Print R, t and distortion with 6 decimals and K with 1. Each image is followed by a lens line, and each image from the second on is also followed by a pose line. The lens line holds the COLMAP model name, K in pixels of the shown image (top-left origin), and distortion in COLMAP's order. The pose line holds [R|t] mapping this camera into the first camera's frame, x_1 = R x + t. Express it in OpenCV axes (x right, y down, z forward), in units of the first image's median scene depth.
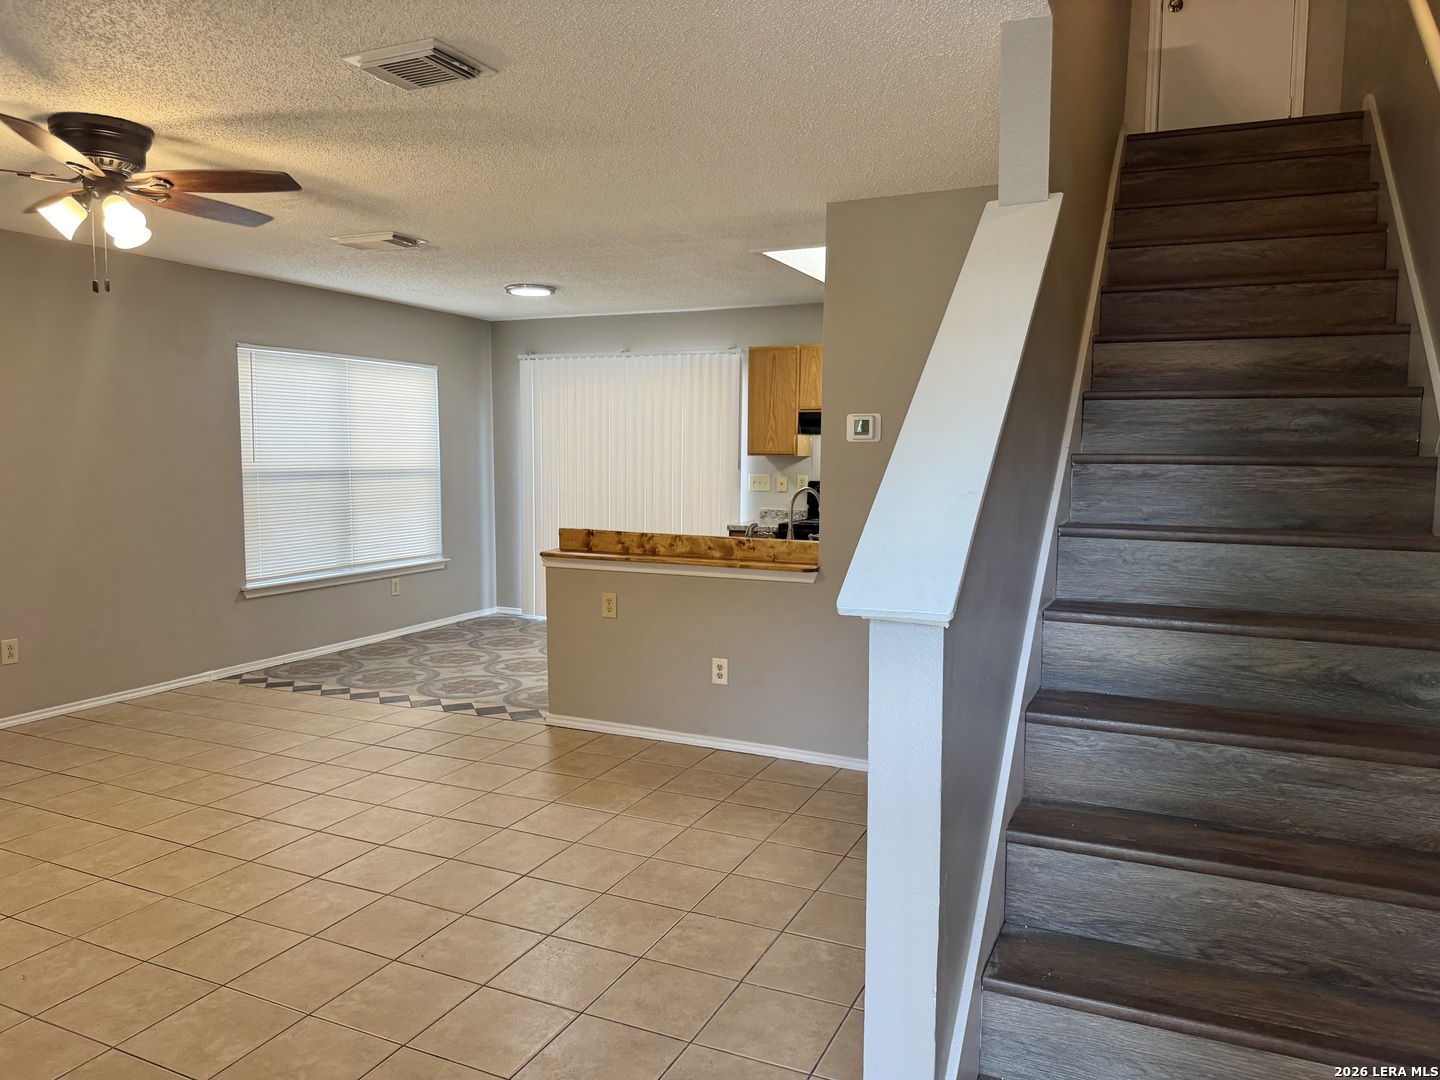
lens RADIAL K [[1018.7, 0, 707.5], [0, 1018.7, 549.3], [0, 0, 1]] dist [0.036366, -0.048849]
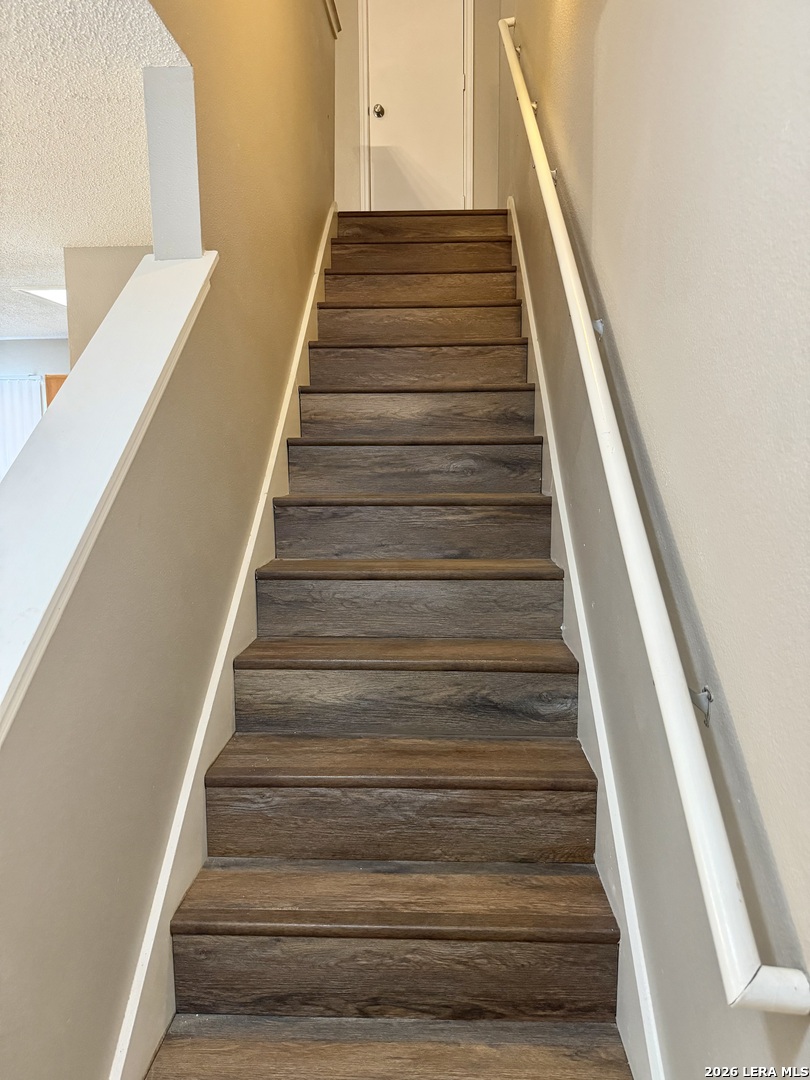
lens RADIAL K [[764.0, 0, 394.2], [0, 764.0, 543.3], [0, 0, 1]] dist [0.036366, -0.048849]
pose [[0.930539, -0.057879, 0.361589, 0.217481], [0.048263, 0.998201, 0.035577, -0.081459], [-0.362998, -0.015655, 0.931658, 0.232281]]
